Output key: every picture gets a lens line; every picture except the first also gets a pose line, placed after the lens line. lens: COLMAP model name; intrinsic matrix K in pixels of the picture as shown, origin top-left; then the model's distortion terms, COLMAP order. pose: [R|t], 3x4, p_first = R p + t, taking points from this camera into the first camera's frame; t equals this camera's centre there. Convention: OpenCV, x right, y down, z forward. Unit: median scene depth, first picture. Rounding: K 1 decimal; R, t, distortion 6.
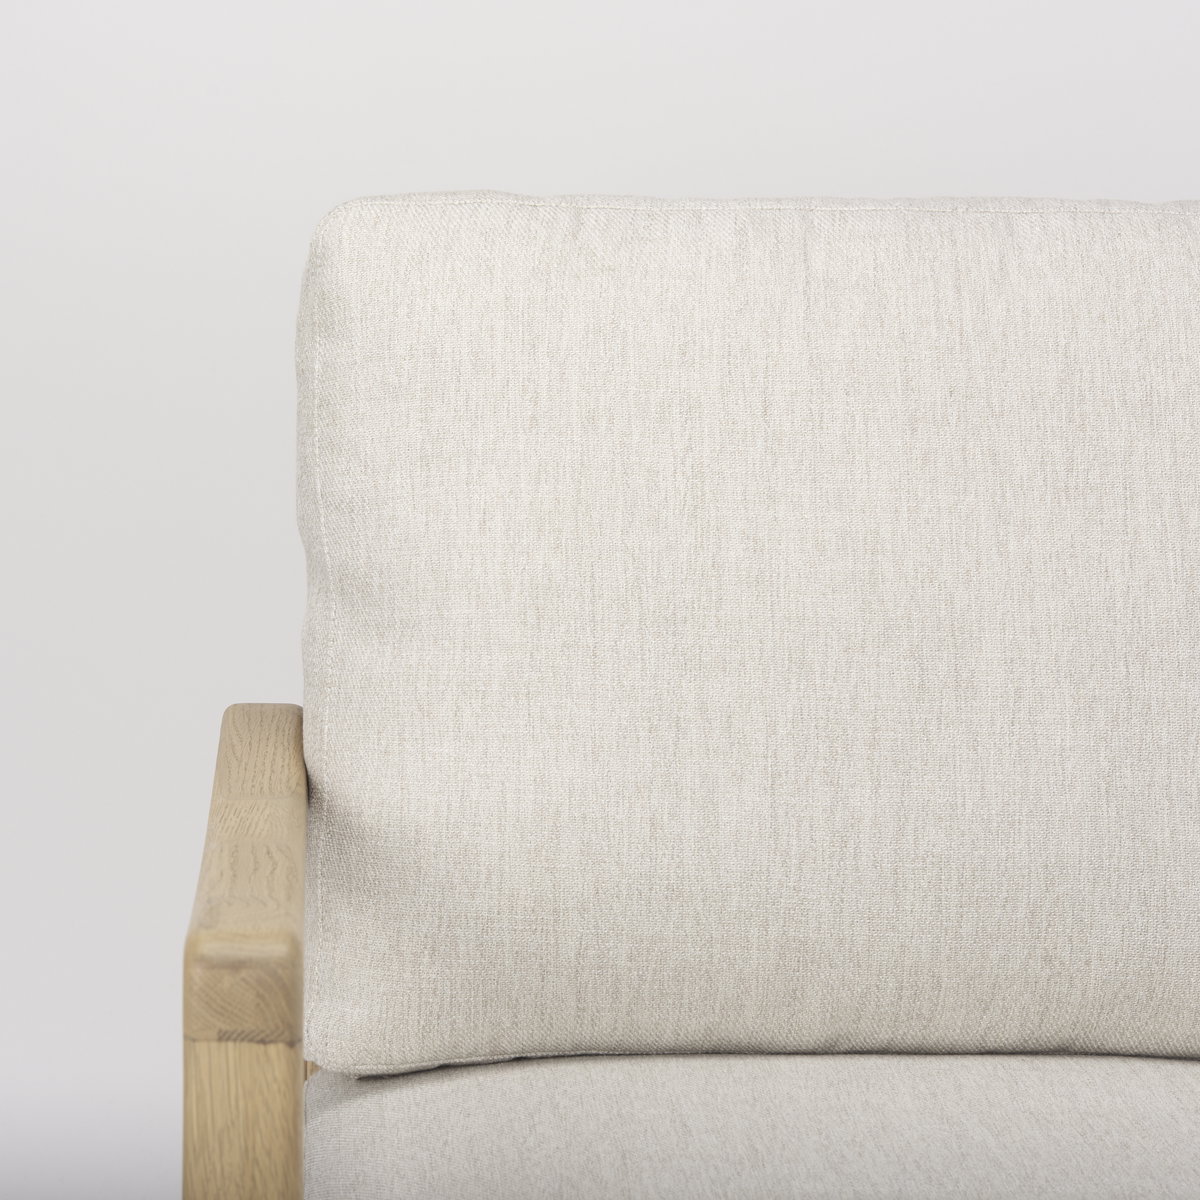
lens RADIAL K [[3932.4, 0, 340.7], [0, 3932.4, 494.0], [0, 0, 1]] dist [0.136898, -0.161957]
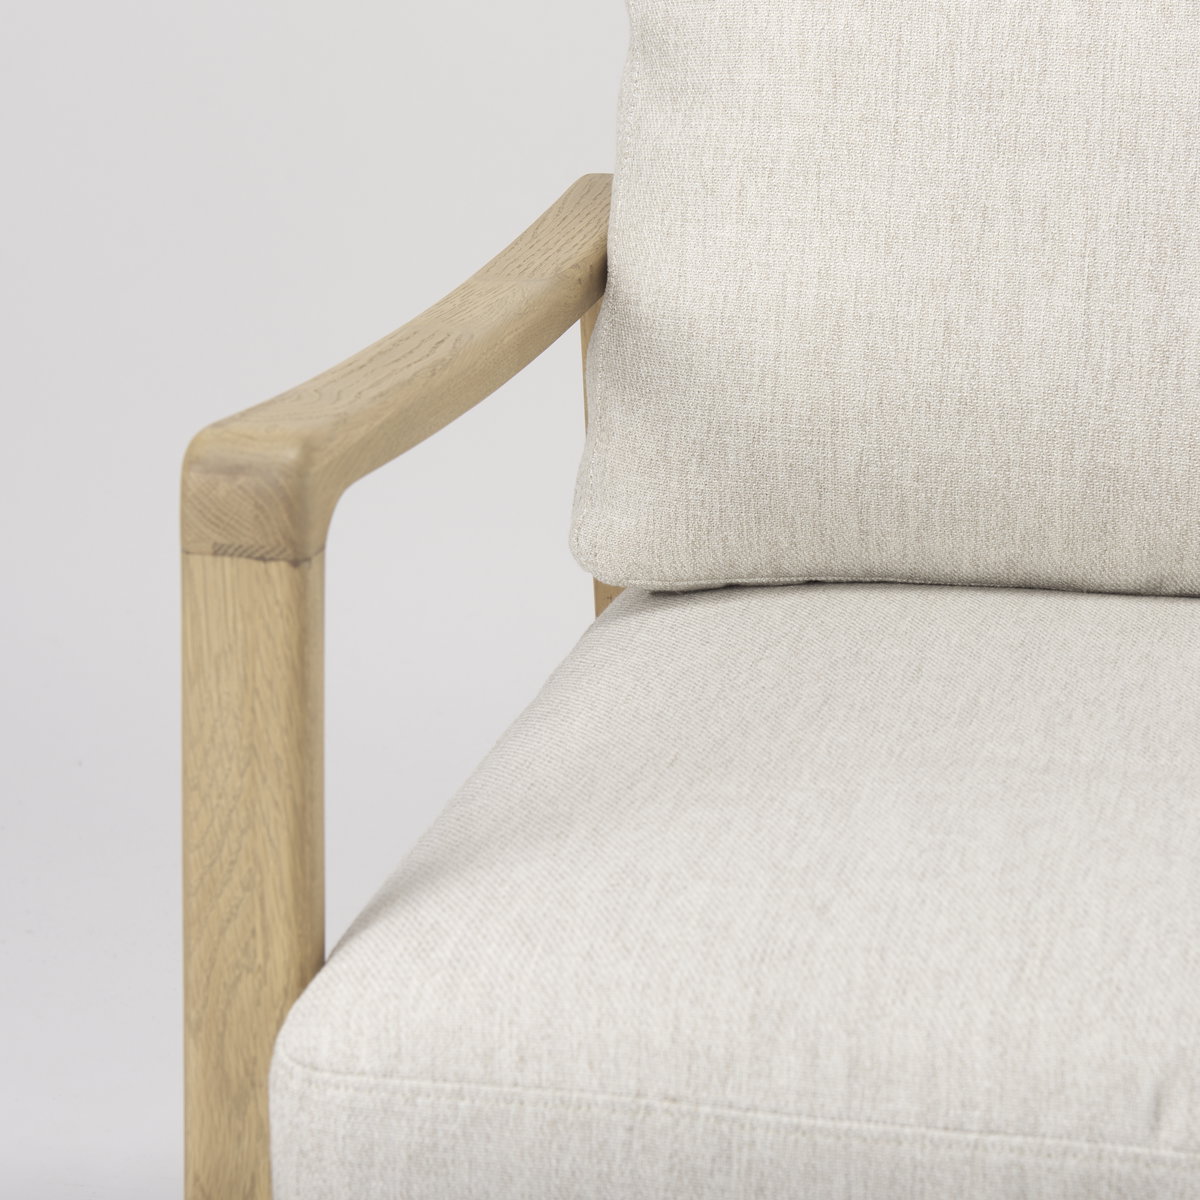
lens RADIAL K [[3844.4, 0, 691.9], [0, 3844.4, 598.2], [0, 0, 1]] dist [0.059649, 0.095236]
pose [[0.981959, 0.056727, -0.180387, 0.180351], [-0.026691, 0.985971, 0.164770, 0.003722], [0.187203, -0.156982, 0.969697, 0.151196]]
